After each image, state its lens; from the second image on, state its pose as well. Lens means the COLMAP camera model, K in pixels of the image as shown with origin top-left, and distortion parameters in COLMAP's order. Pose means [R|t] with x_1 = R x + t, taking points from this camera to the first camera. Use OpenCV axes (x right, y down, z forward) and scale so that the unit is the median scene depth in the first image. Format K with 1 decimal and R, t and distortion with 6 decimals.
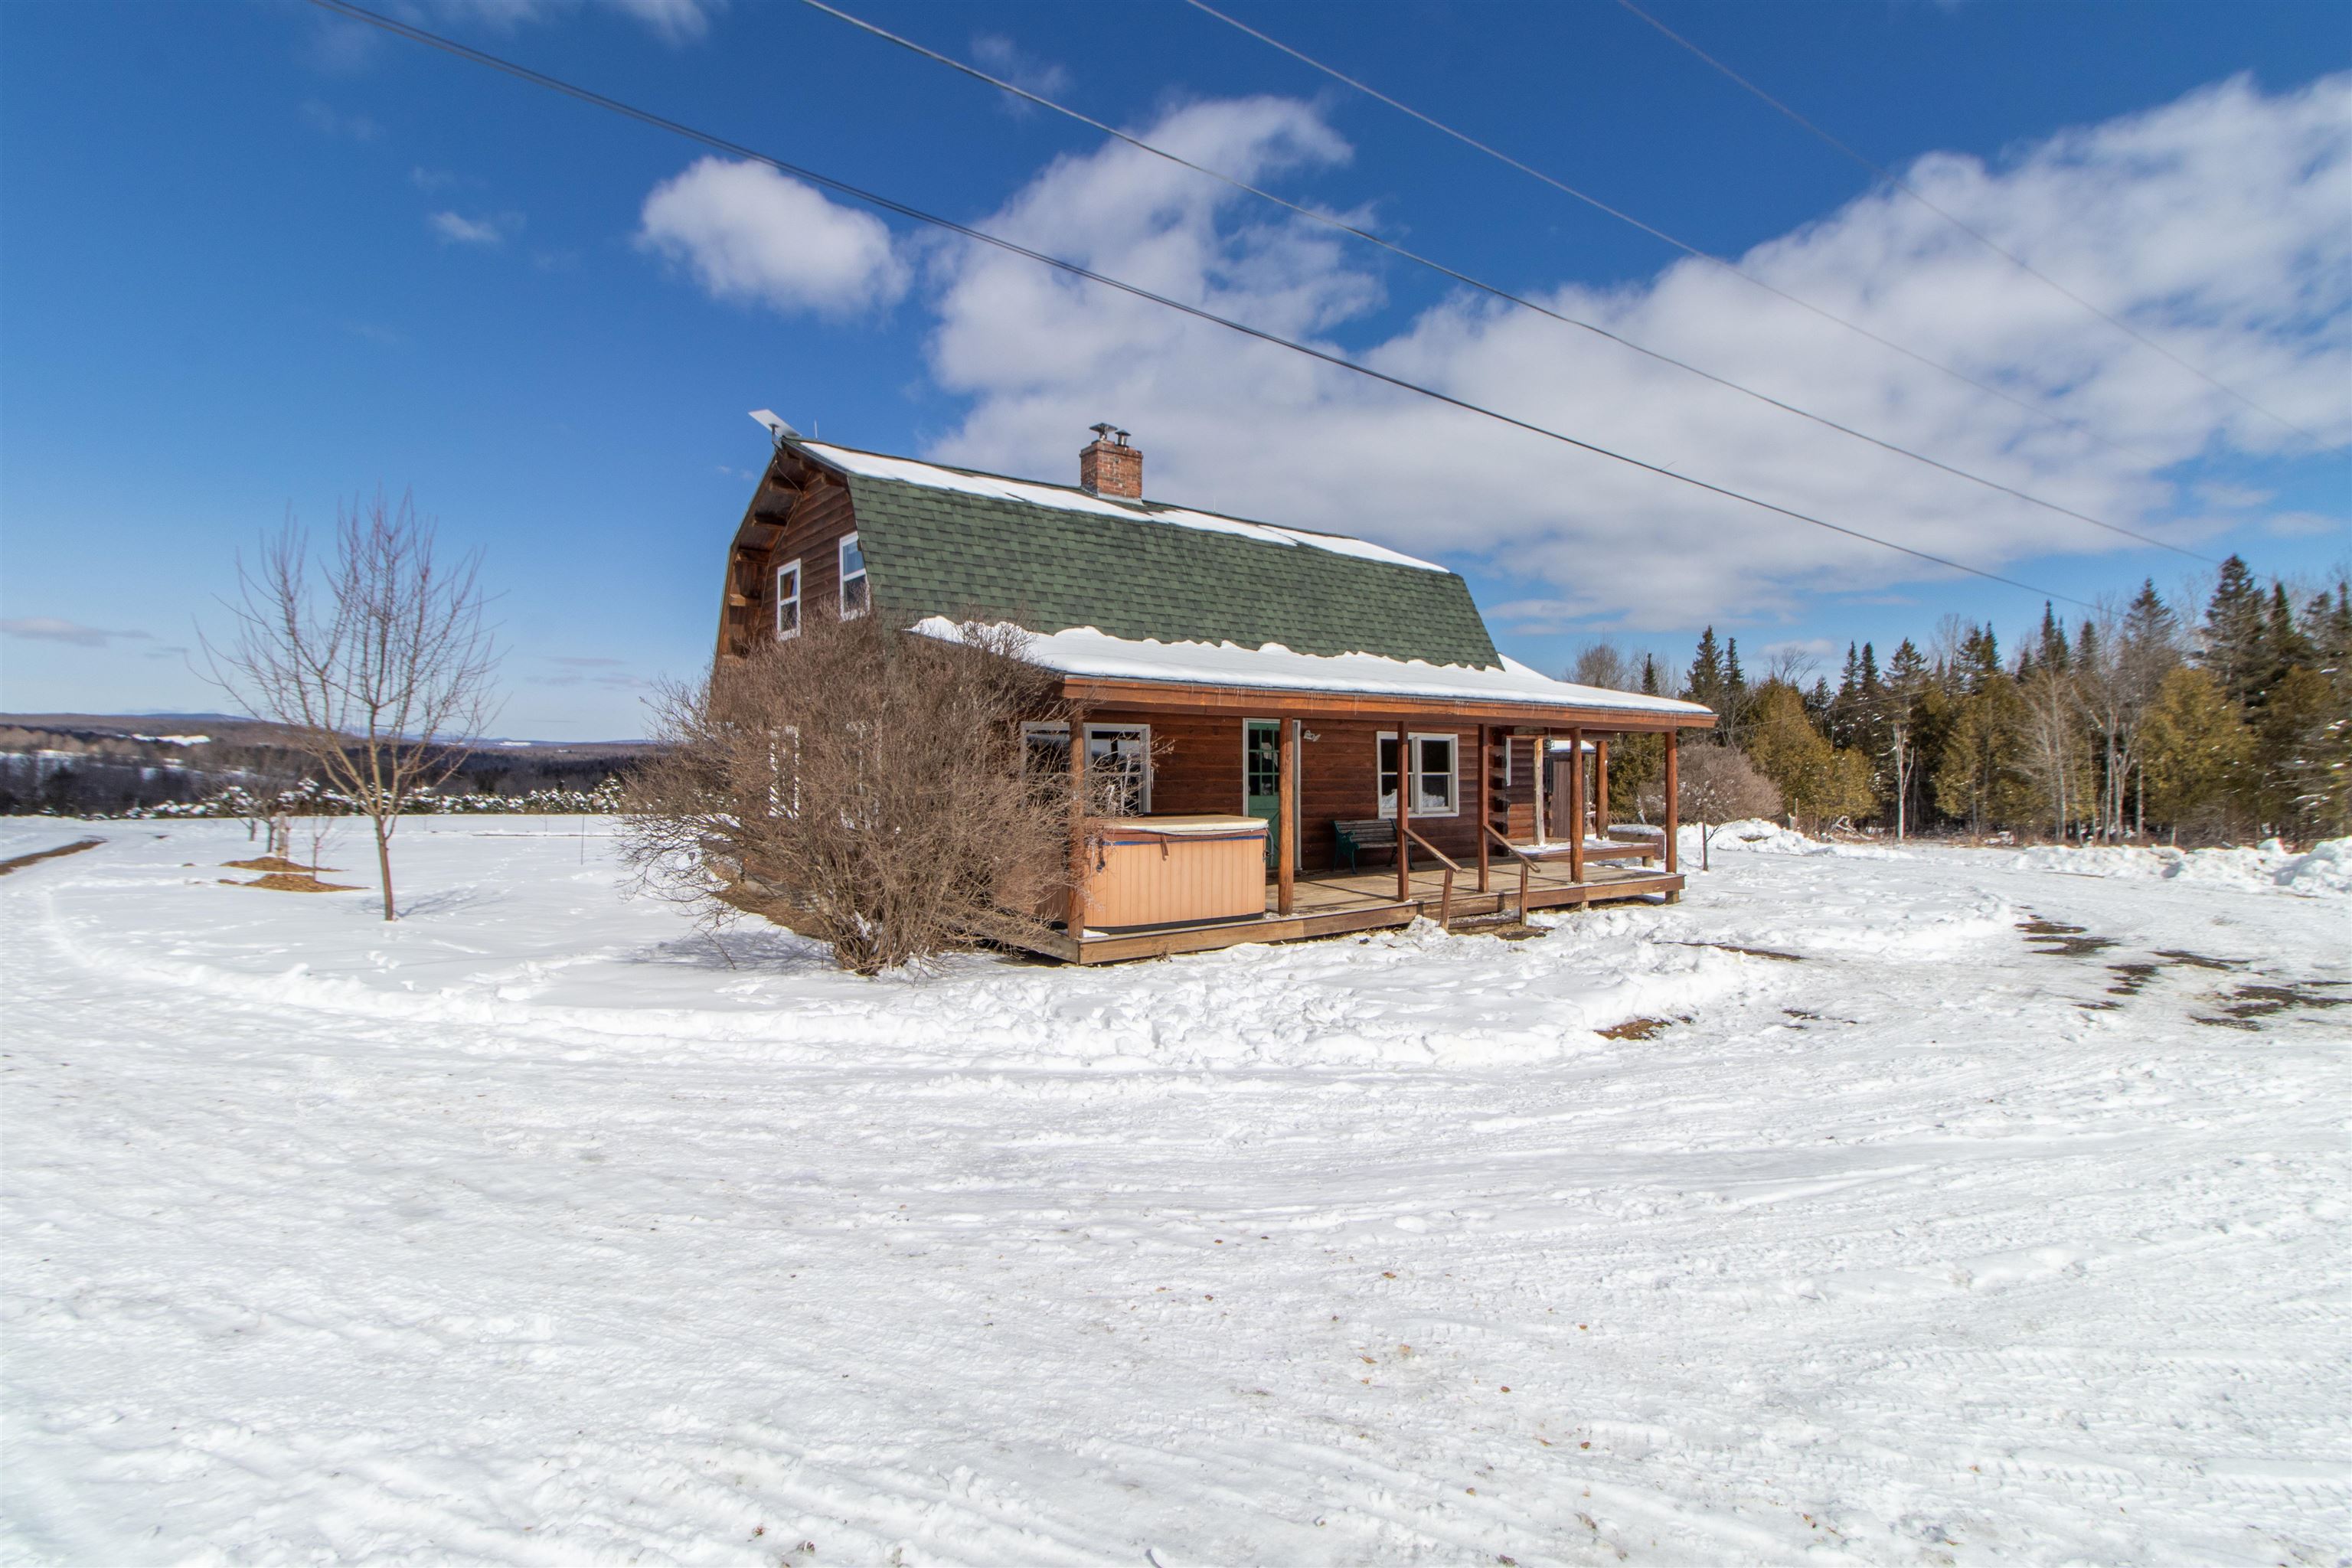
lens RADIAL K [[1078.8, 0, 1139.8], [0, 1078.8, 761.1], [0, 0, 1]] dist [0.011935, -0.000165]
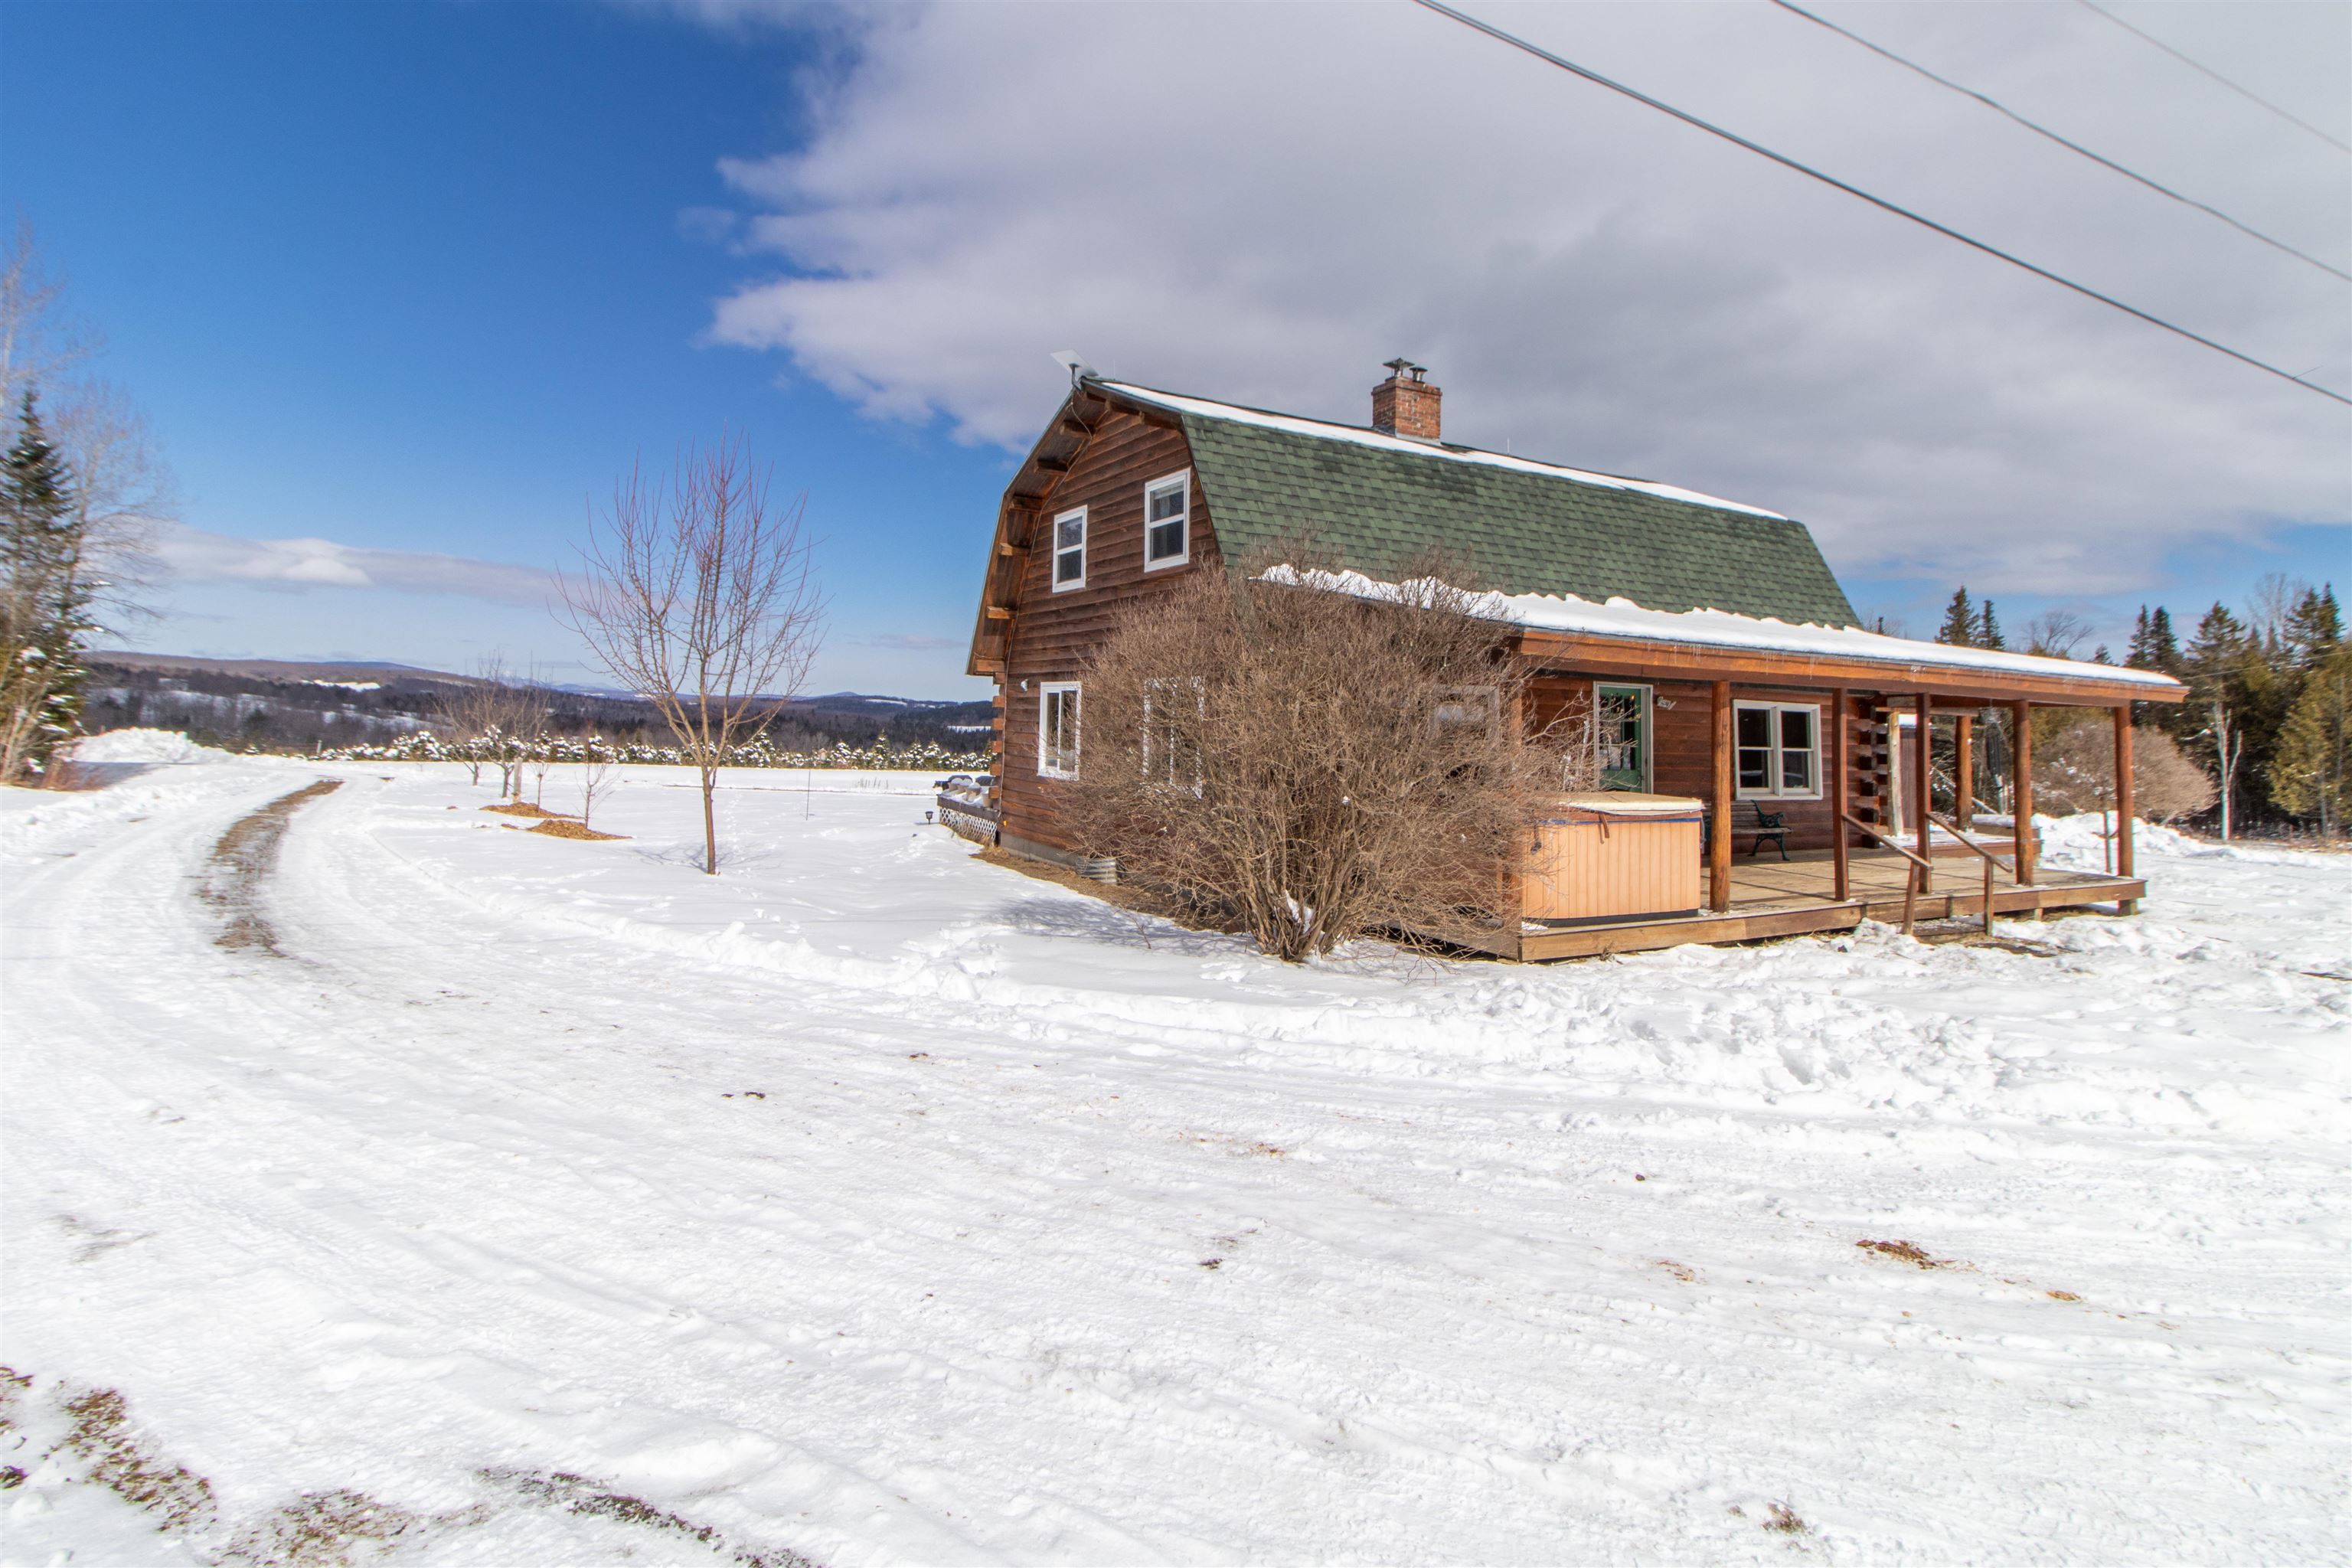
lens RADIAL K [[1130.1, 0, 1119.2], [0, 1130.1, 680.1], [0, 0, 1]] dist [0.013503, -0.001270]
pose [[0.991259, 0.016983, -0.130834, -0.173656], [-0.022112, 0.999039, -0.037851, 0.003028], [0.130065, 0.040413, 0.990682, 0.031273]]
